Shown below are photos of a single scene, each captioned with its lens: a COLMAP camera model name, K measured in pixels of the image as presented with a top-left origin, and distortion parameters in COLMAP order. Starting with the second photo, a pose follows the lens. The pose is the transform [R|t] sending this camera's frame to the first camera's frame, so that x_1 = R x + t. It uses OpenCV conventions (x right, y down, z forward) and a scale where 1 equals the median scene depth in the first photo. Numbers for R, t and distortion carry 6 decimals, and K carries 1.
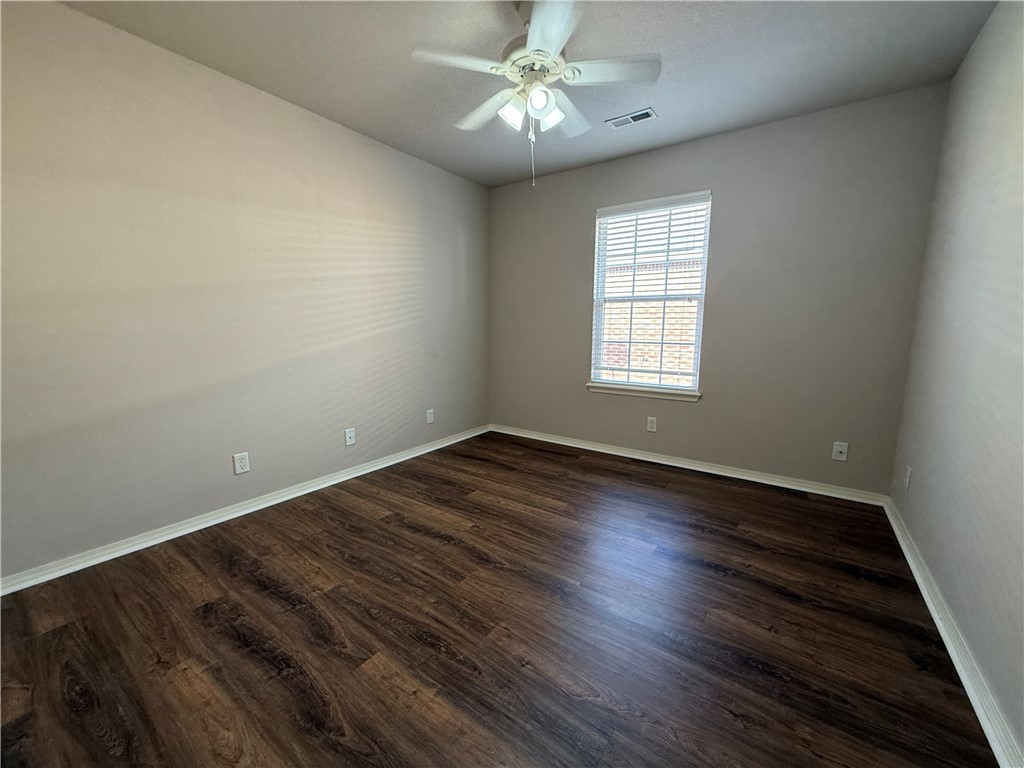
lens RADIAL K [[413.6, 0, 512.0], [0, 413.6, 384.0], [0, 0, 1]] dist [-0.000735, -0.000182]
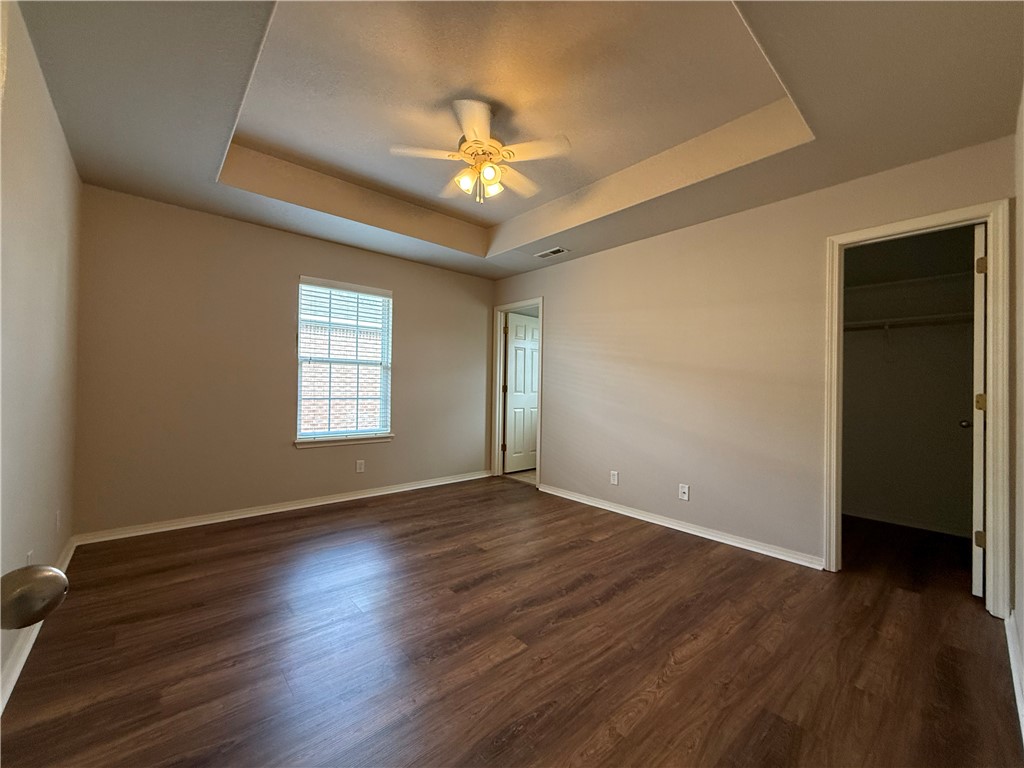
lens RADIAL K [[413.6, 0, 512.0], [0, 413.6, 384.0], [0, 0, 1]] dist [-0.000735, -0.000182]
pose [[0.210989, -0.003135, 0.977483, -0.726660], [0.092447, 0.995577, -0.016761, -0.075118], [-0.973107, 0.093901, 0.210345, 0.271587]]
